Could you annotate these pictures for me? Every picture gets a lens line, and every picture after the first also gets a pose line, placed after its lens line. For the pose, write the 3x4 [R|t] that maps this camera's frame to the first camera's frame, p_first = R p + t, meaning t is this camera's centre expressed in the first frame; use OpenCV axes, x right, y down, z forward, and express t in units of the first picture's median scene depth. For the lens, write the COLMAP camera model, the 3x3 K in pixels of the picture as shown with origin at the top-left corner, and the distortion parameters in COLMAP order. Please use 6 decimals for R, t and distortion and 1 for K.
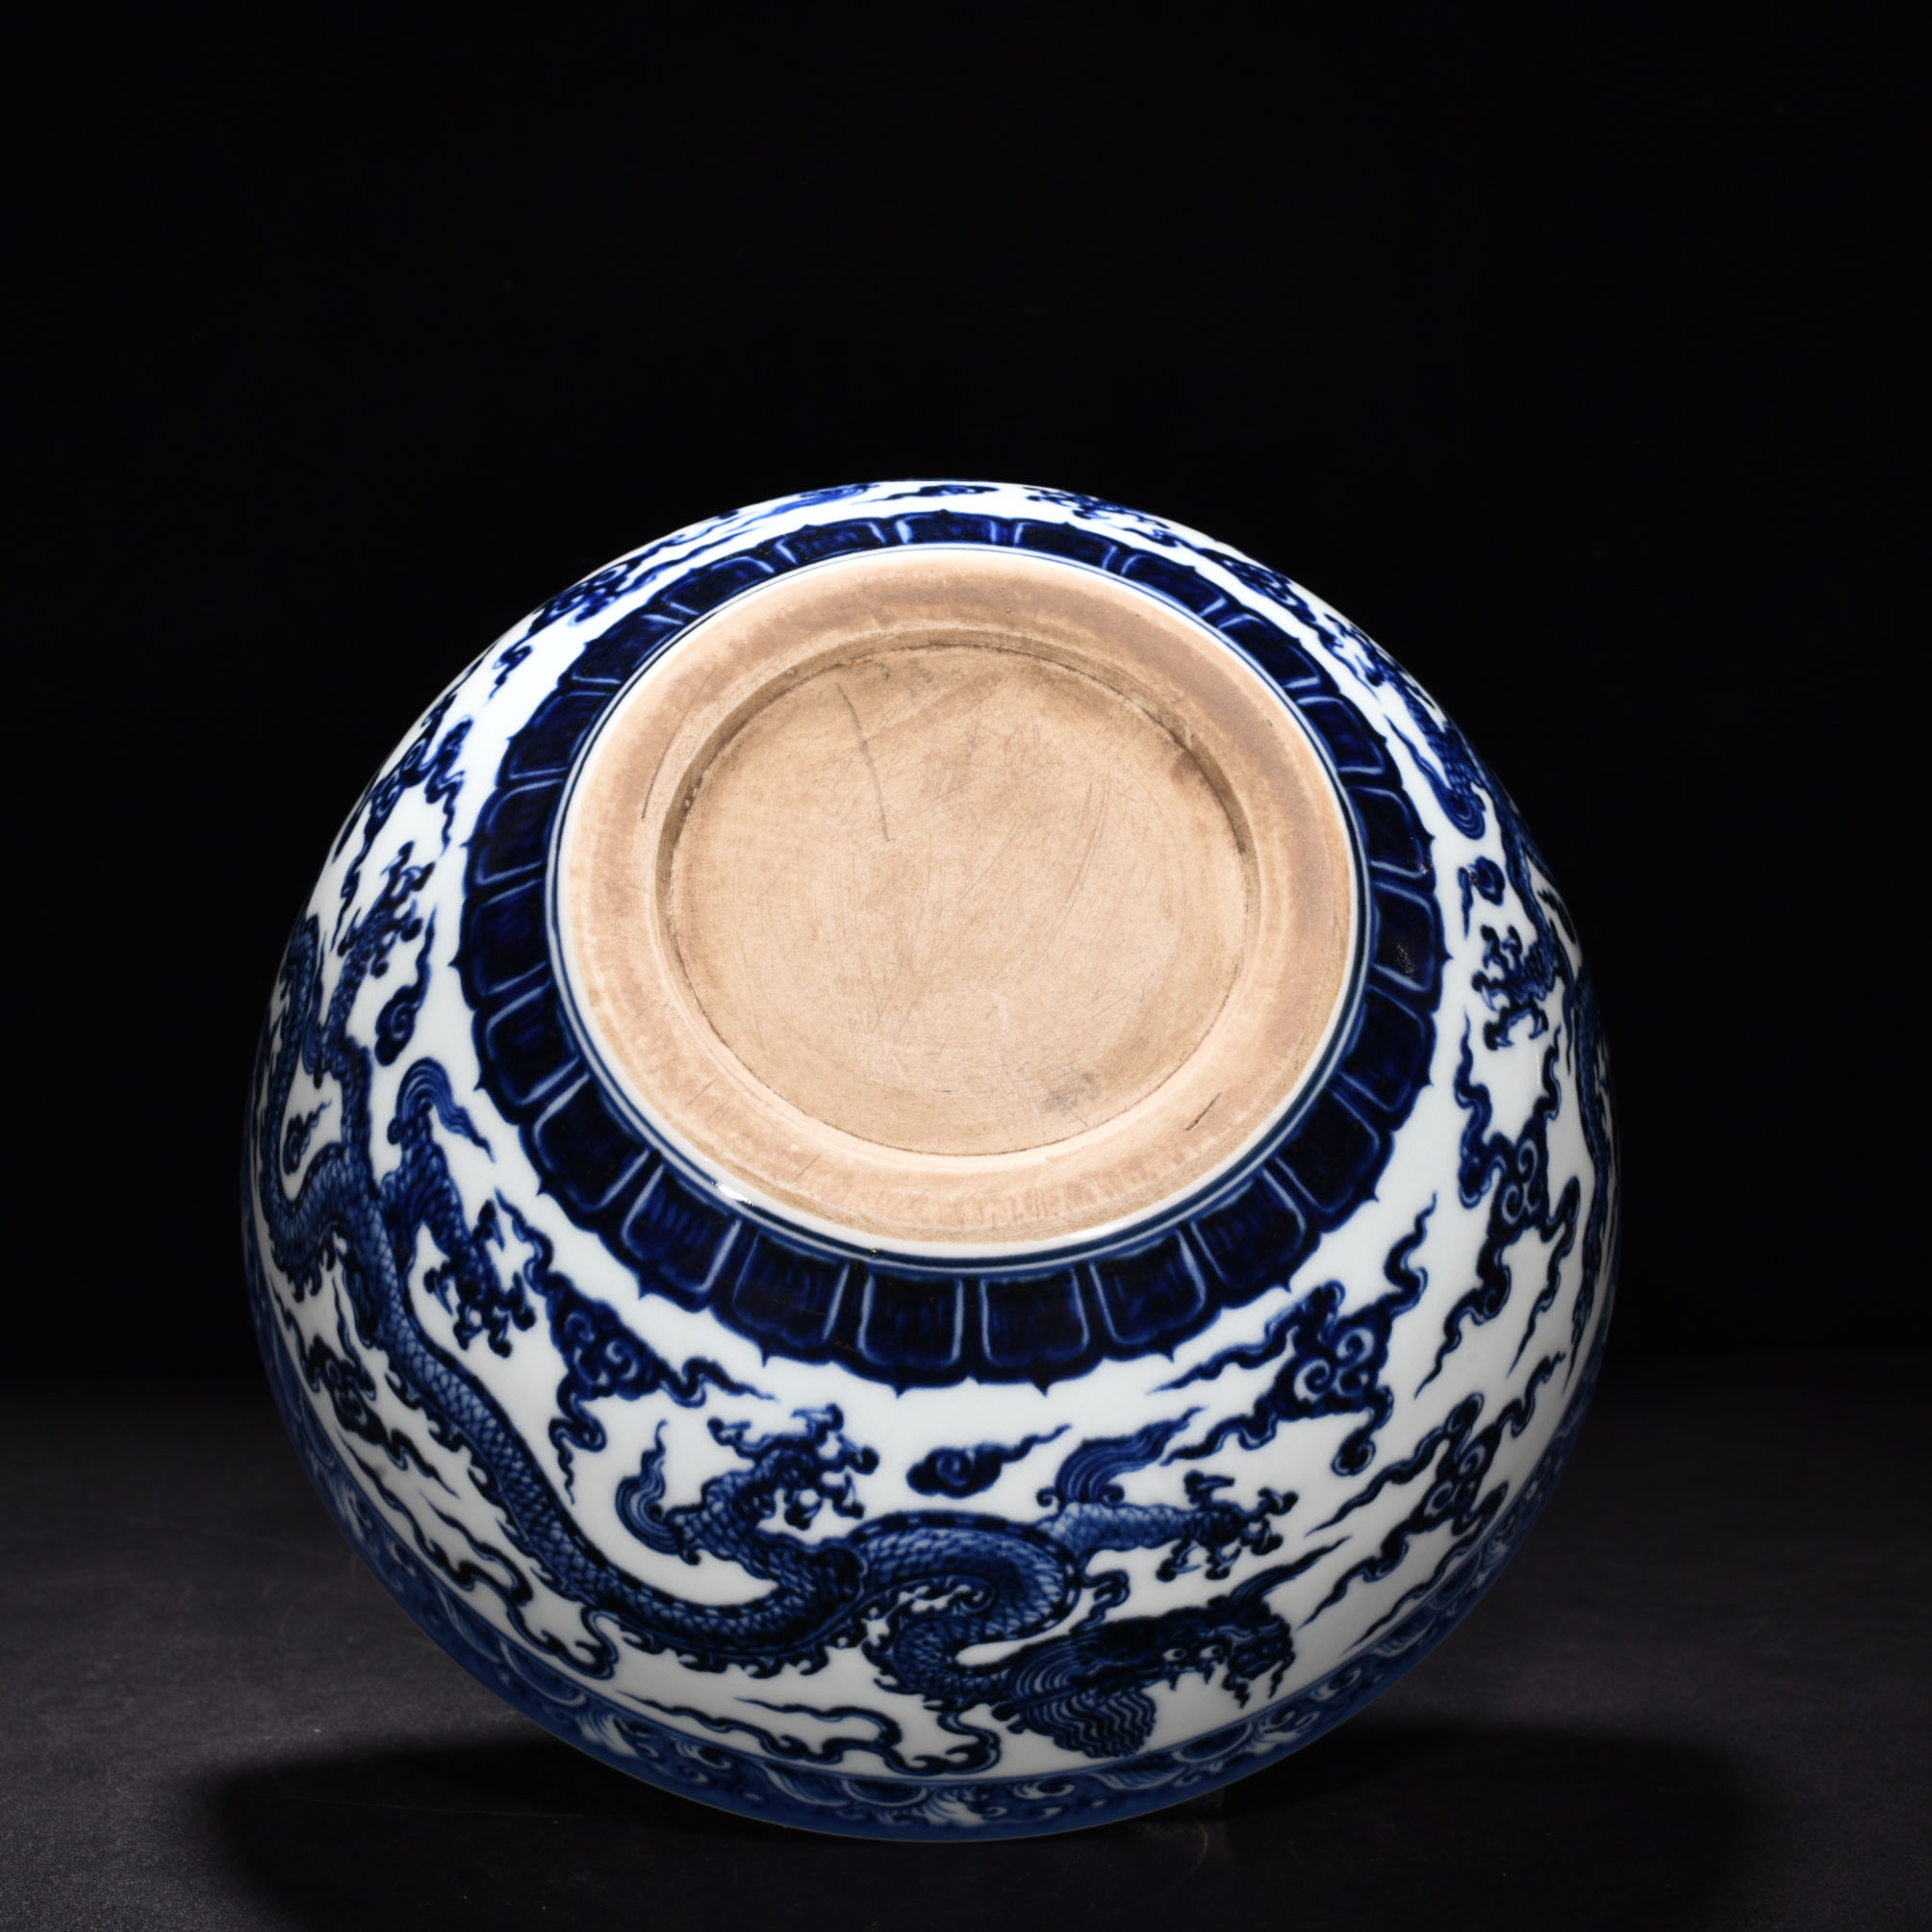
lens RADIAL K [[4301.2, 0, 966.0], [0, 4301.2, 966.0], [0, 0, 1]] dist [-0.072772, 0.047051]
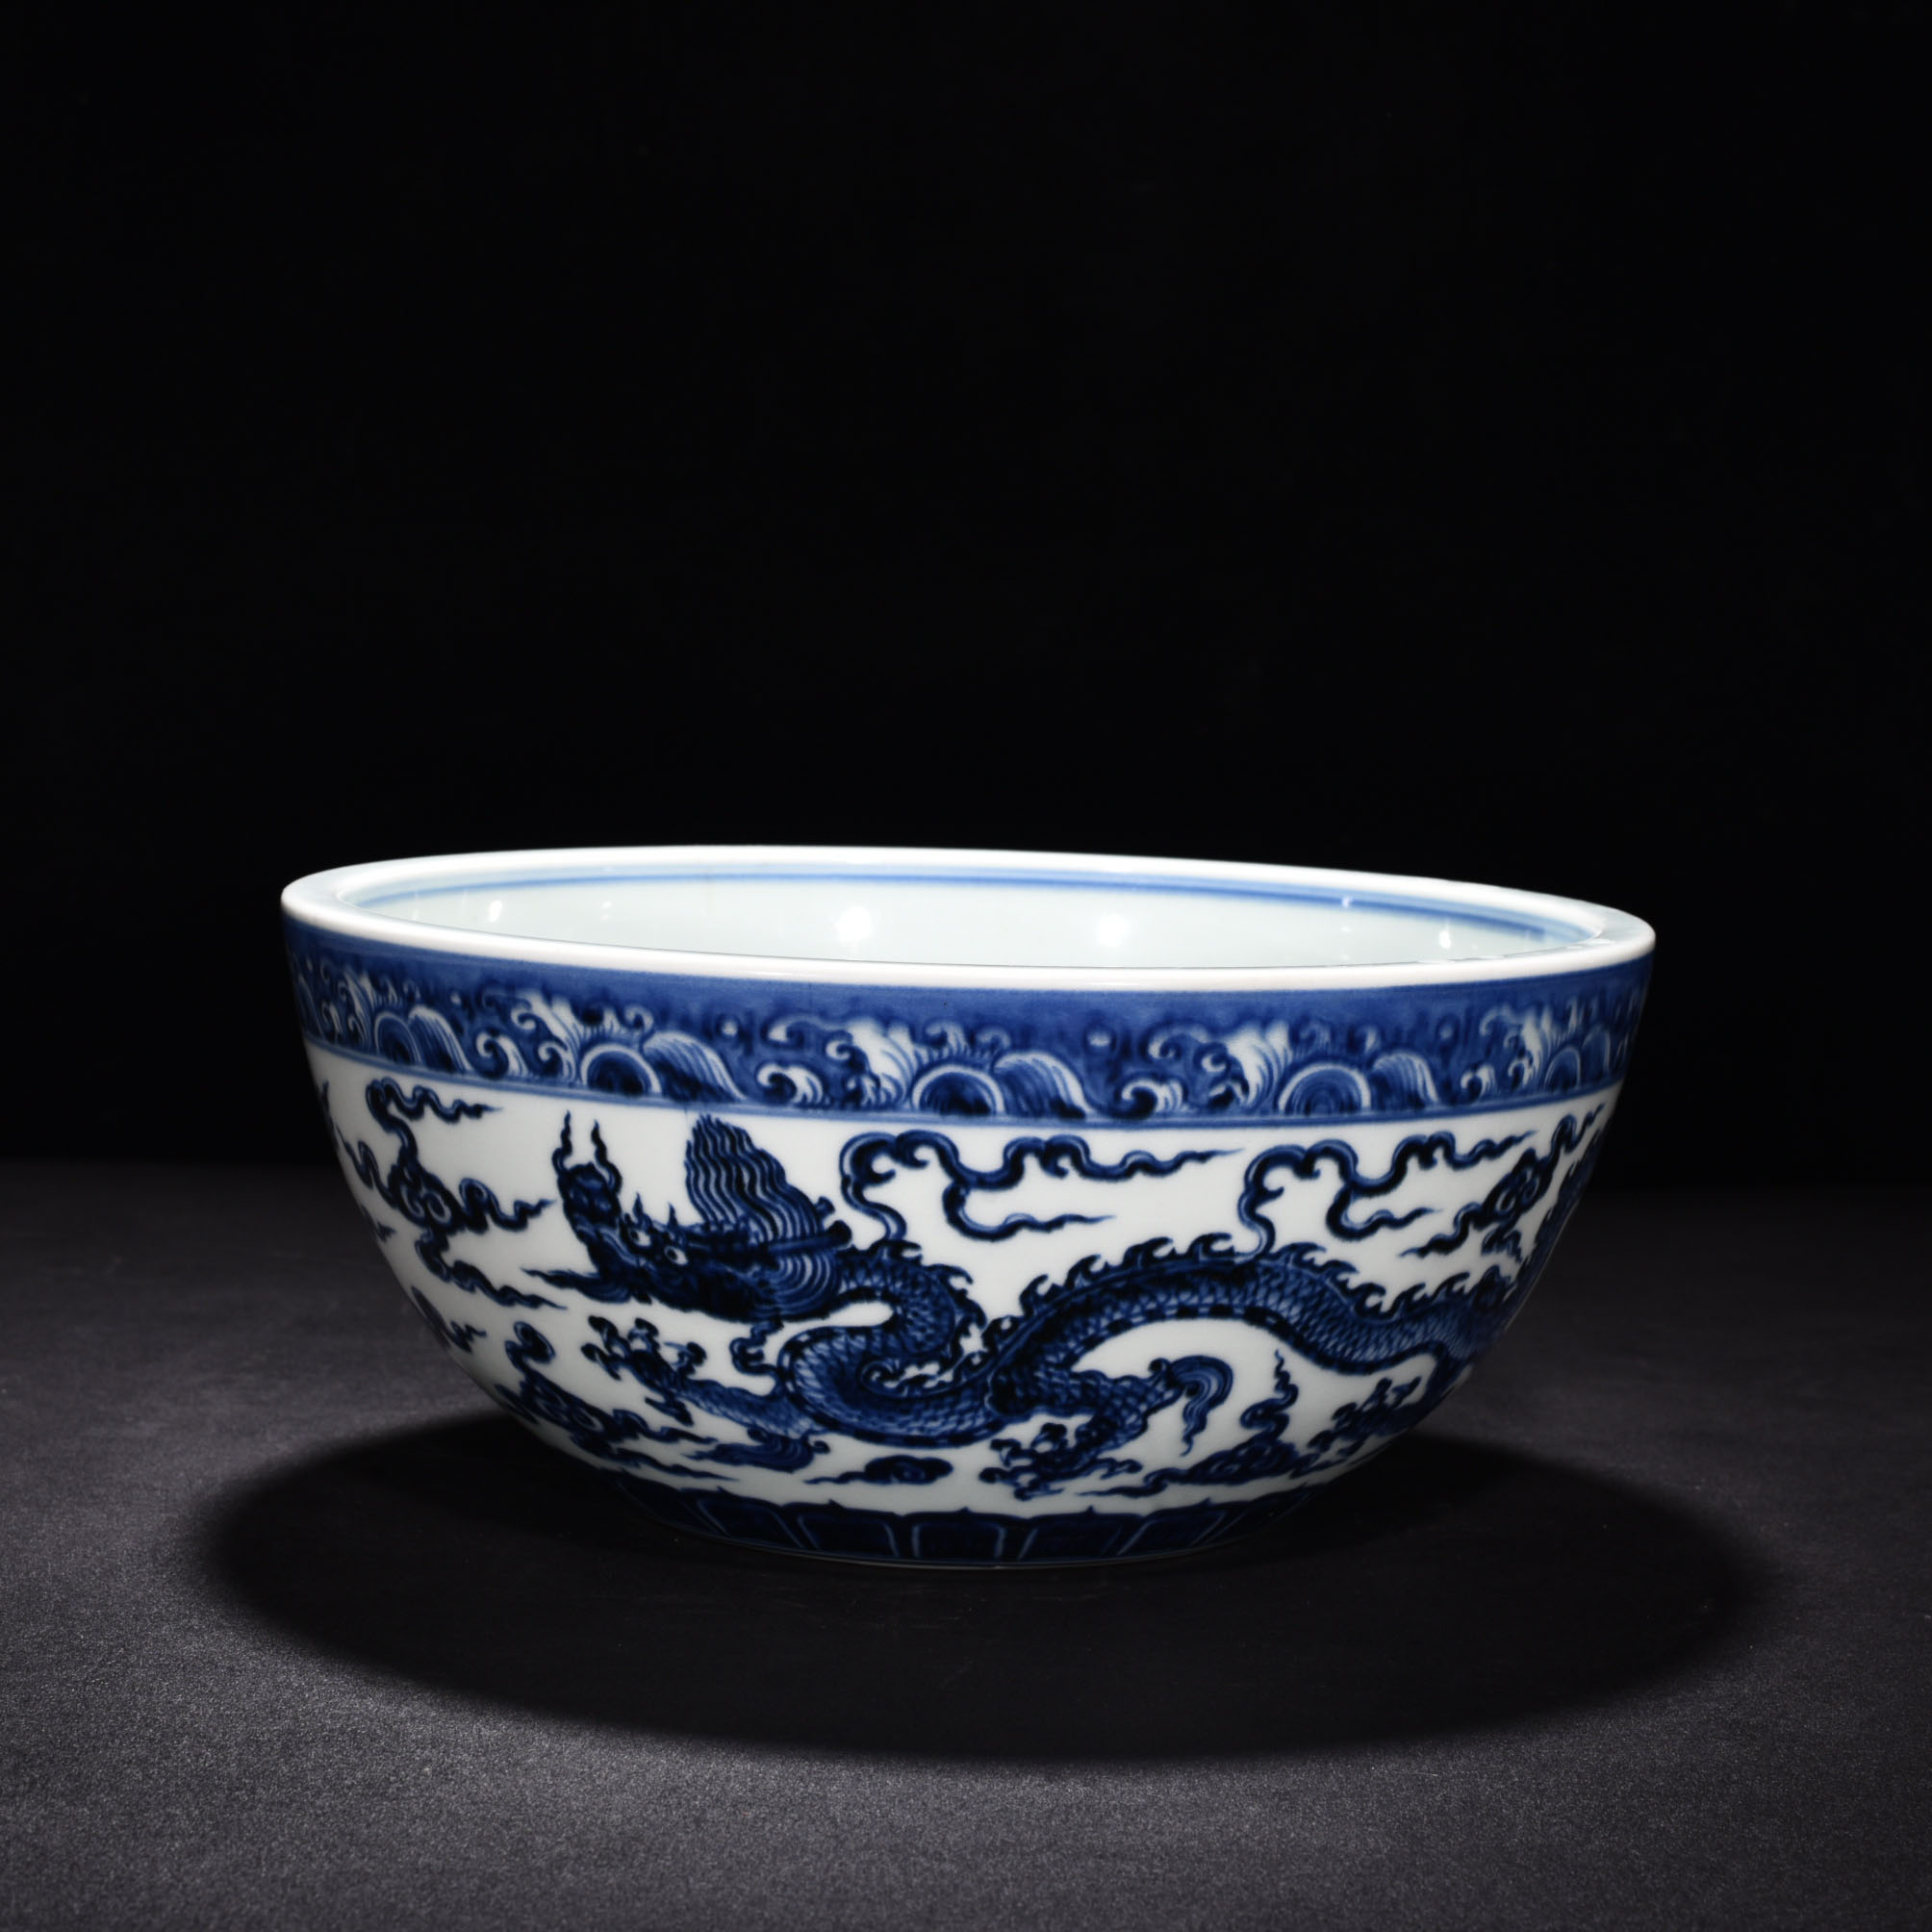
lens RADIAL K [[4301.2, 0, 966.0], [0, 4301.2, 966.0], [0, 0, 1]] dist [-0.072772, 0.047051]
pose [[-0.996761, 0.005194, 0.080256, -0.101349], [-0.076740, -0.359990, -0.929795, 1.132235], [0.024062, -0.932942, 0.359223, 0.719758]]
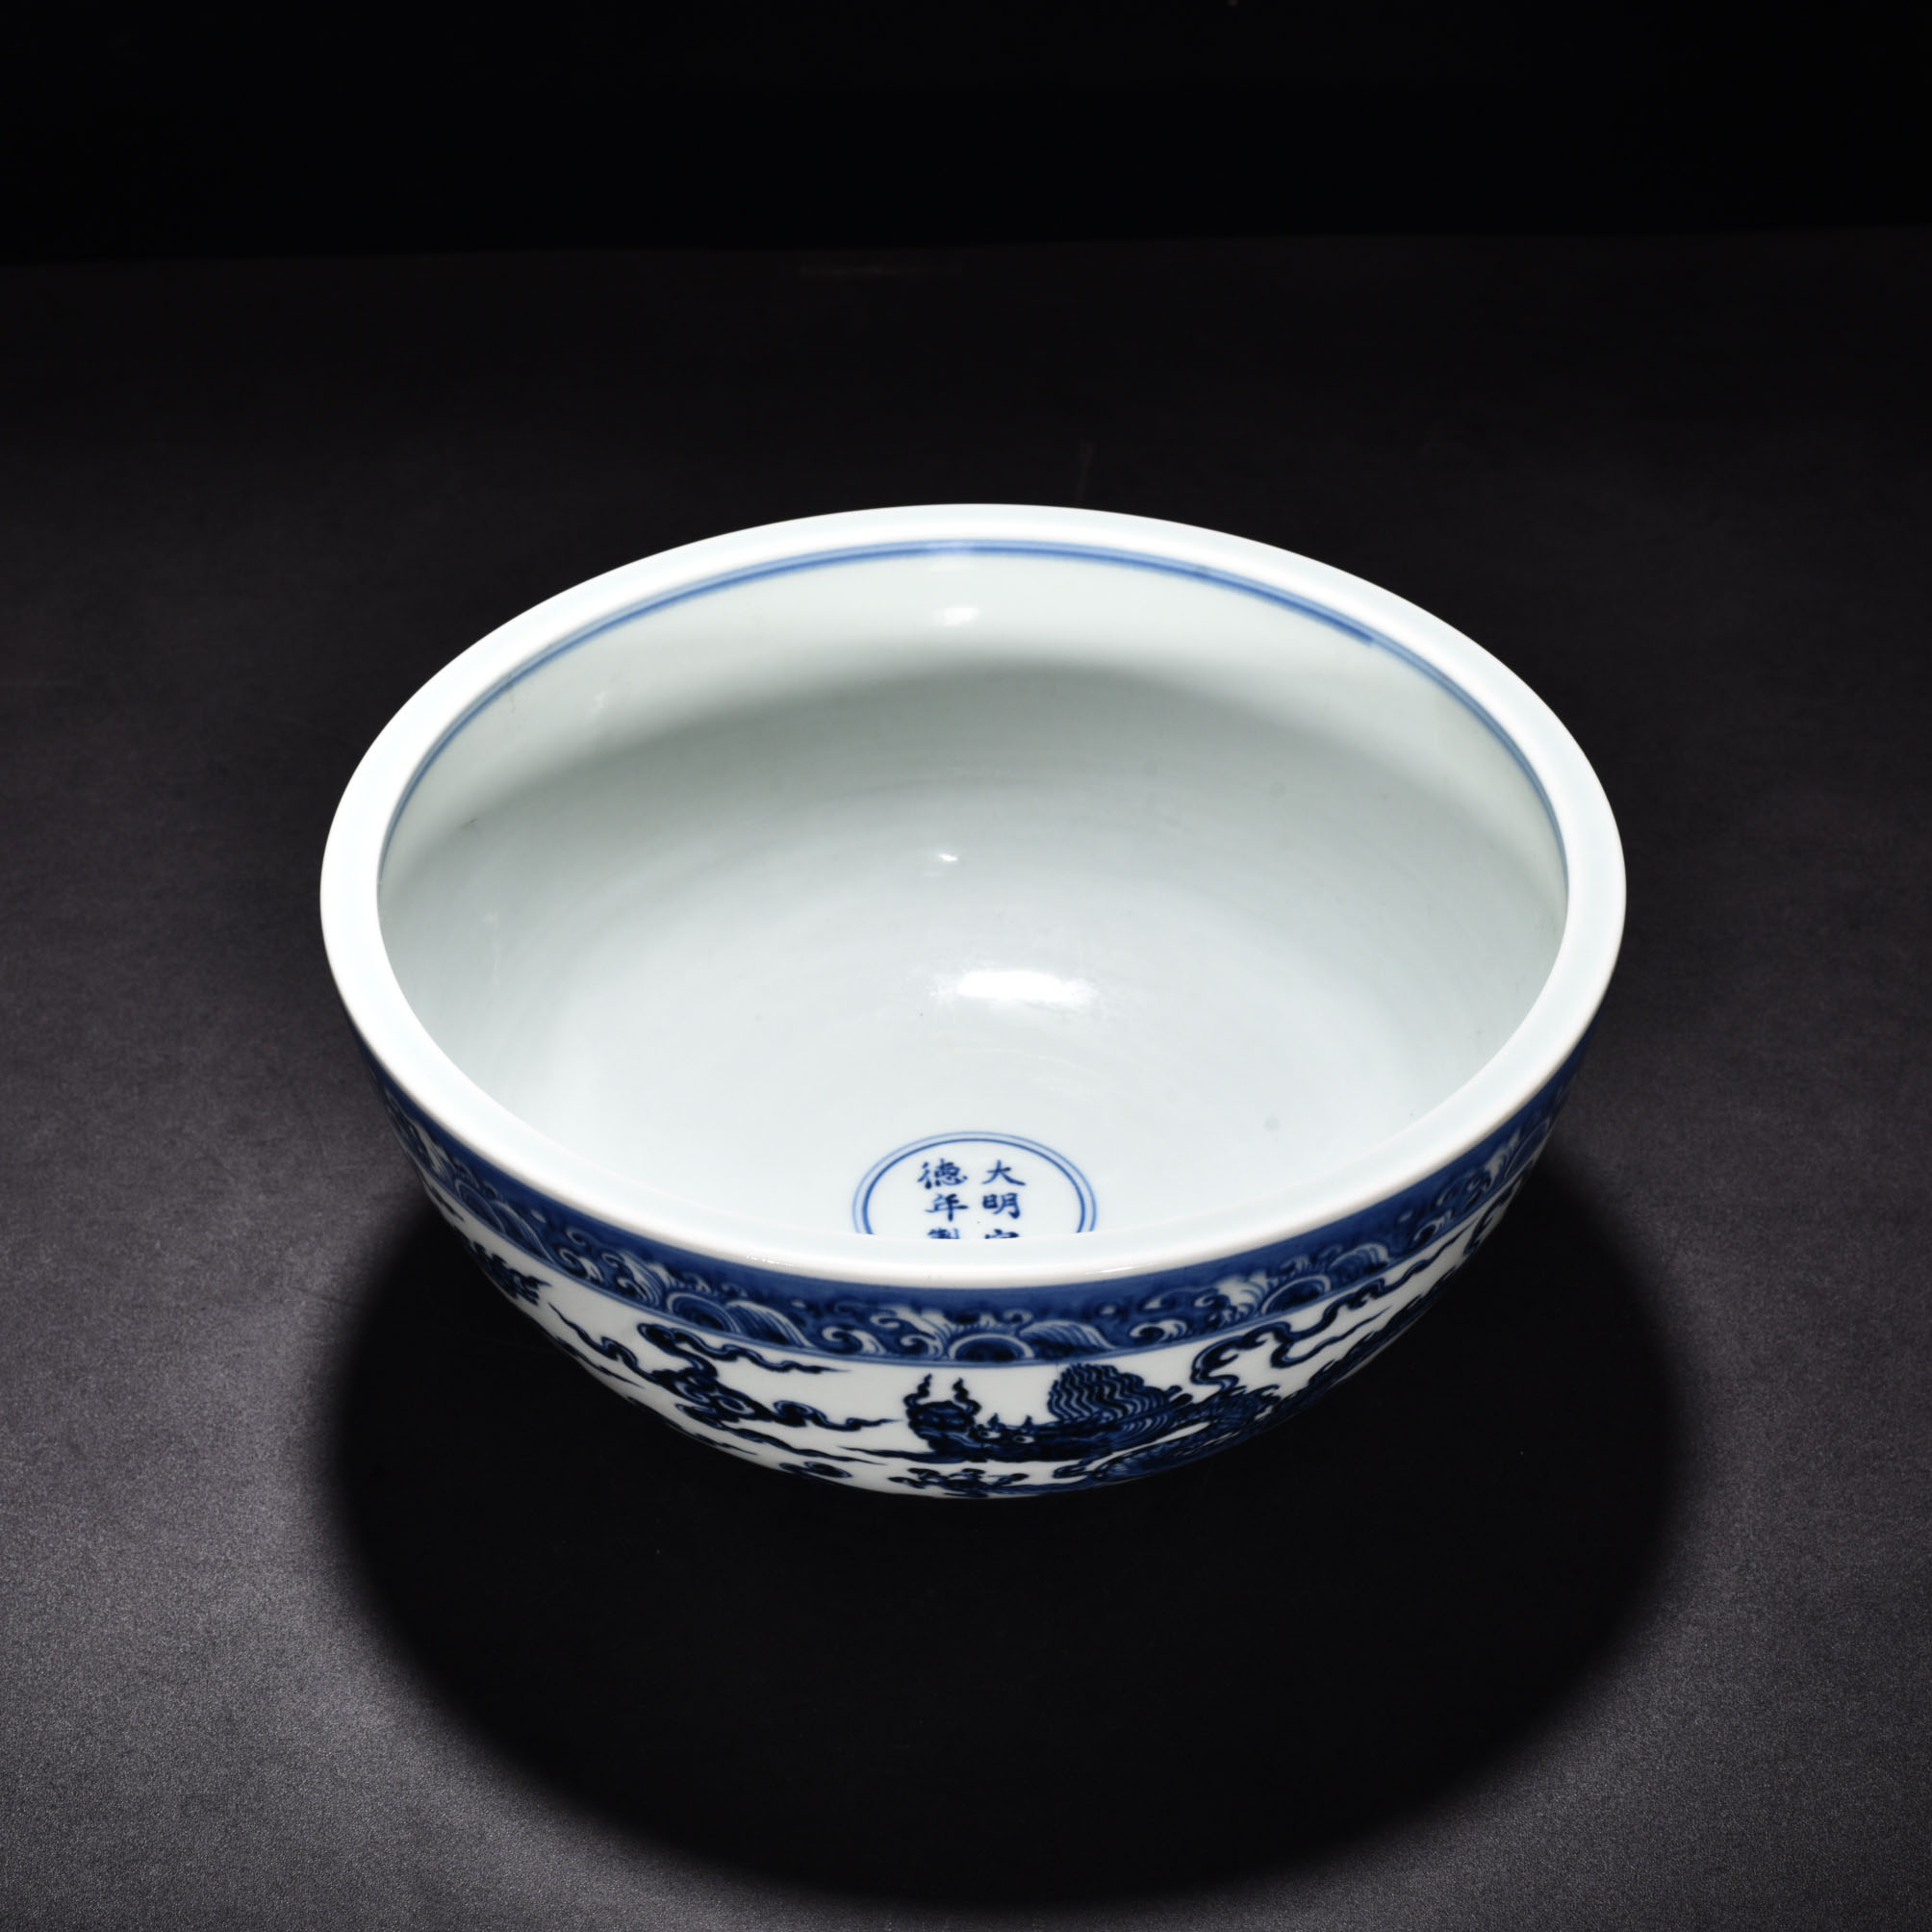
lens RADIAL K [[4301.2, 0, 966.0], [0, 4301.2, 966.0], [0, 0, 1]] dist [-0.072772, 0.047051]
pose [[-0.916032, 0.282090, -0.285151, 0.351324], [0.333513, 0.140718, -0.932184, 1.196790], [-0.222834, -0.949012, -0.222983, 1.394936]]
